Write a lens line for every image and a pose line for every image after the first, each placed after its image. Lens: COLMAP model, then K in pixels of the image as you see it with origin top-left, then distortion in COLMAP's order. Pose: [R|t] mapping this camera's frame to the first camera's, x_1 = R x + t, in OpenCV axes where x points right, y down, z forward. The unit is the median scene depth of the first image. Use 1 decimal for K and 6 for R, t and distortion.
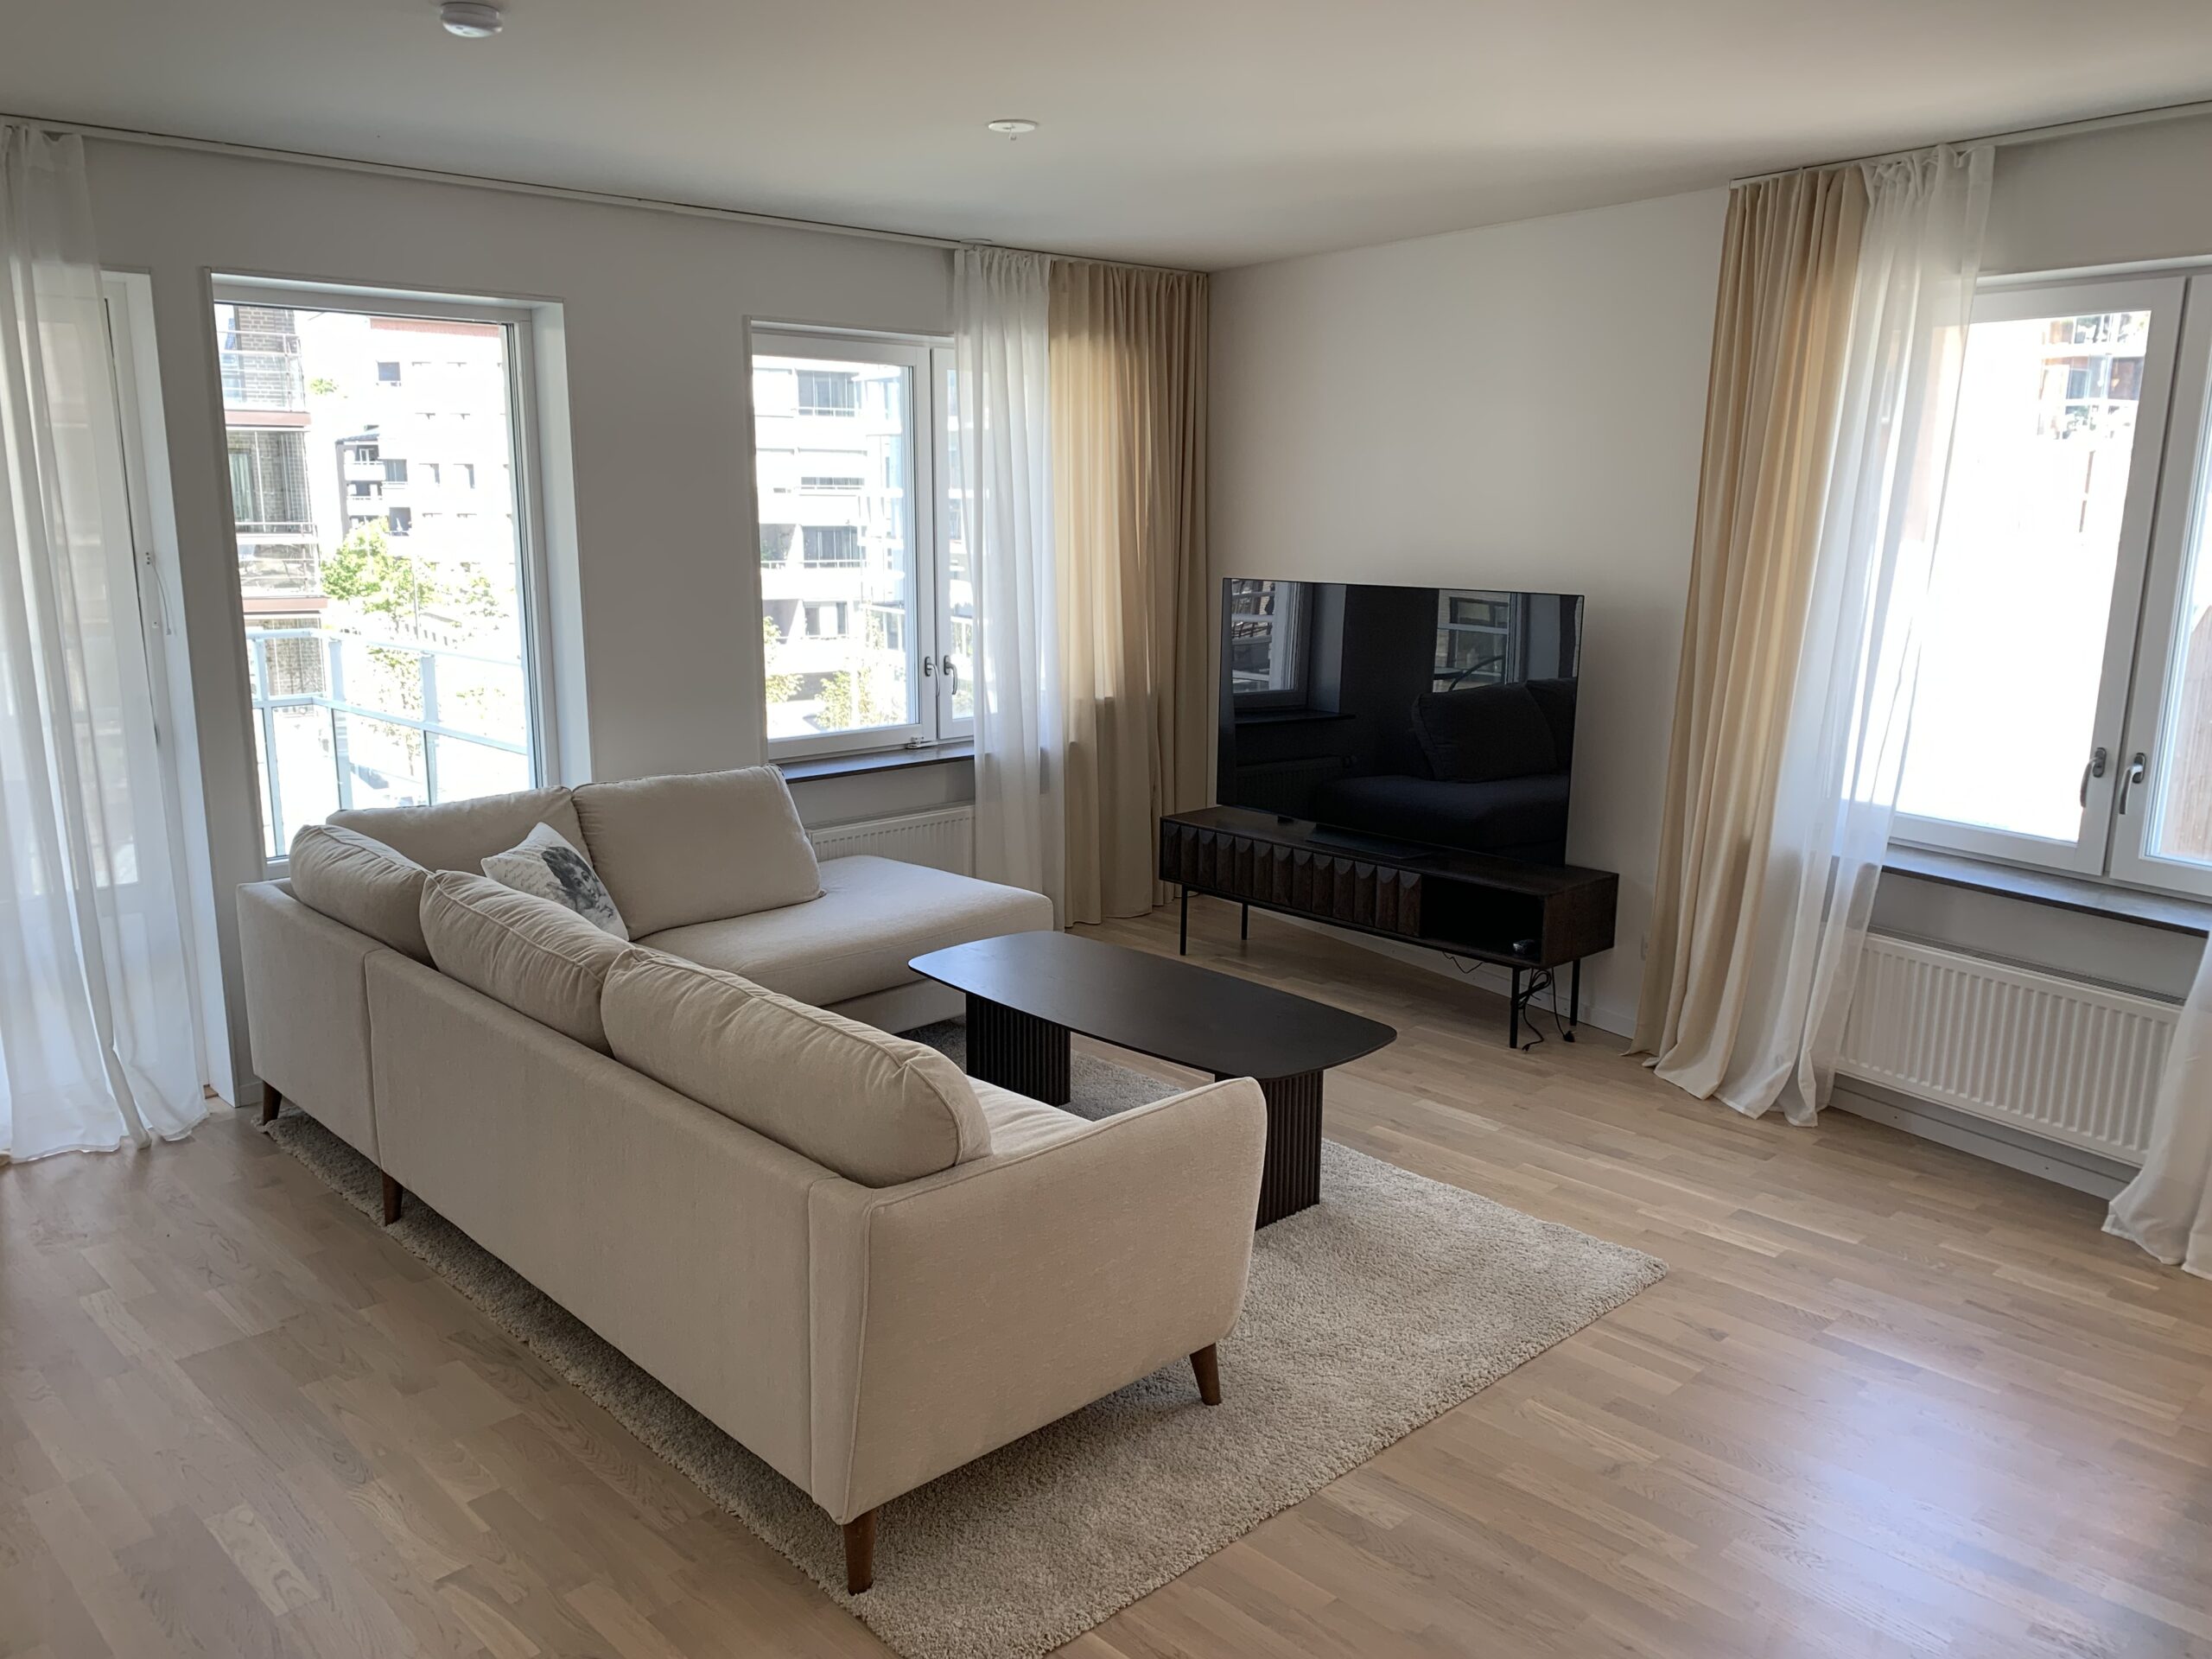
lens RADIAL K [[1690.2, 0, 1106.0], [0, 1690.2, 829.5], [0, 0, 1]] dist [0.005074, -0.016094]
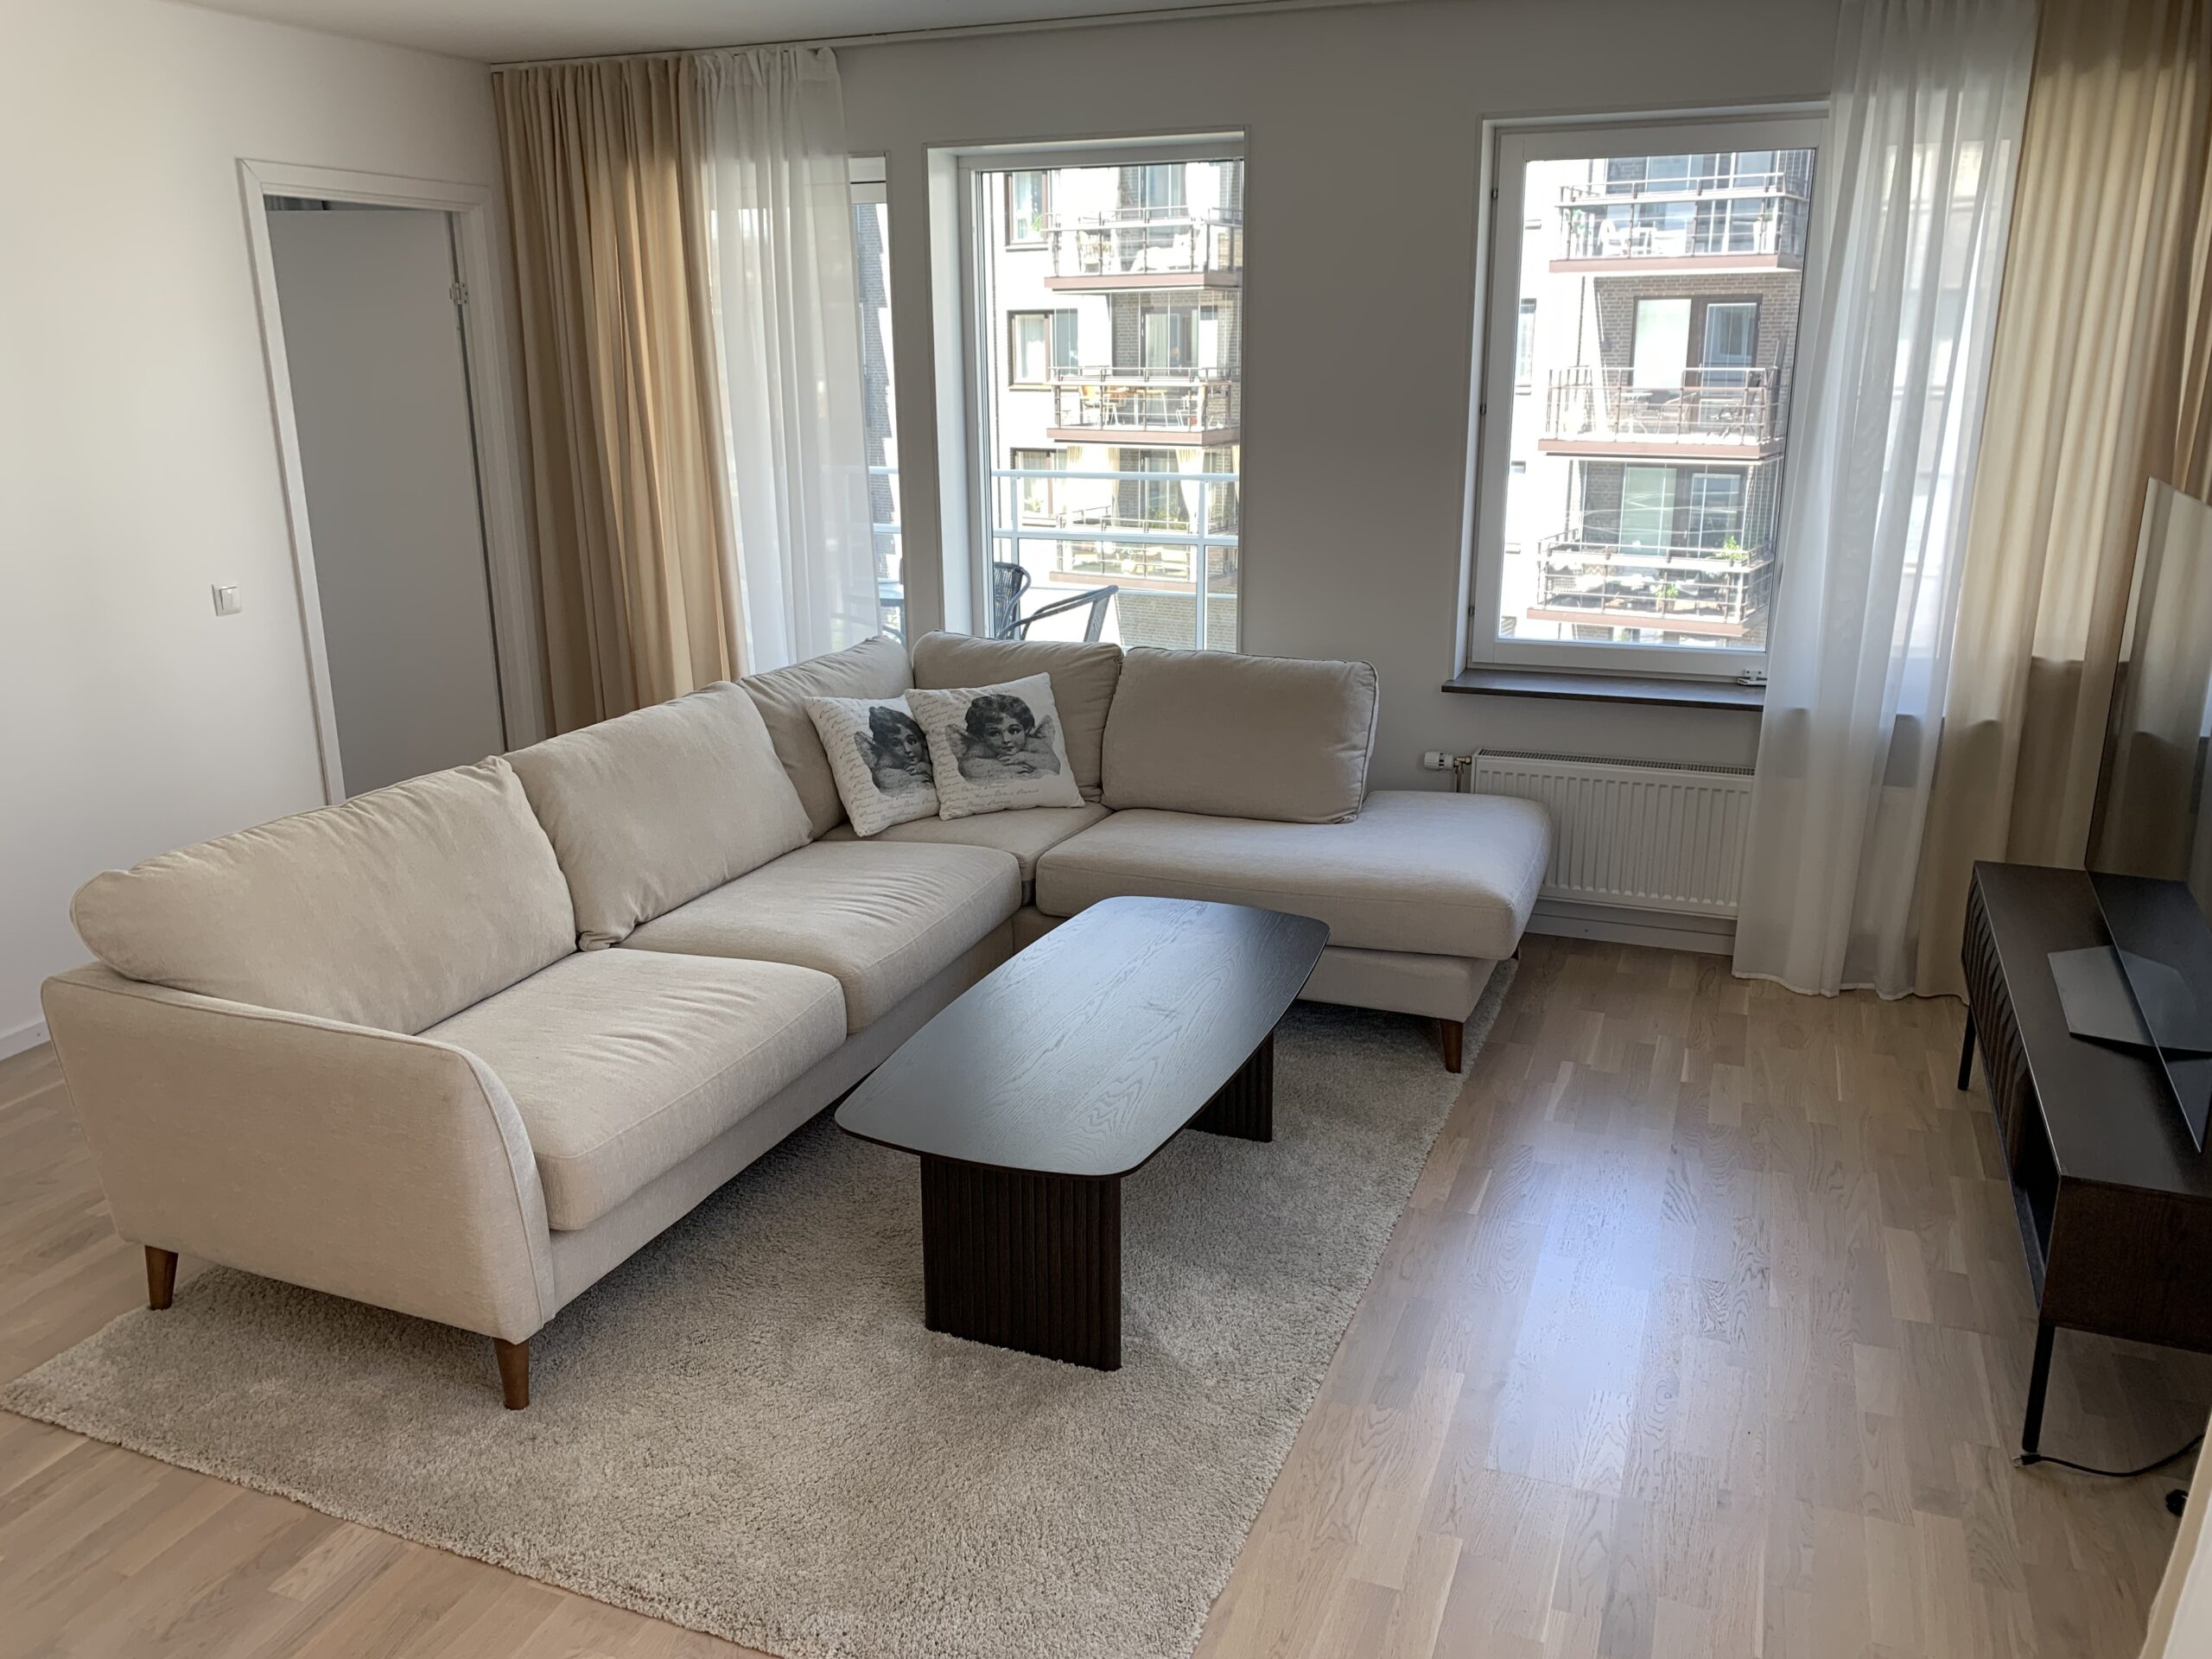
lens RADIAL K [[1690.2, 0, 1106.0], [0, 1690.2, 829.5], [0, 0, 1]] dist [0.005074, -0.016094]
pose [[0.404926, 0.242759, -0.881534, 0.486719], [-0.168893, 0.967379, 0.188819, -0.089248], [0.898615, 0.072427, 0.432718, 0.483467]]
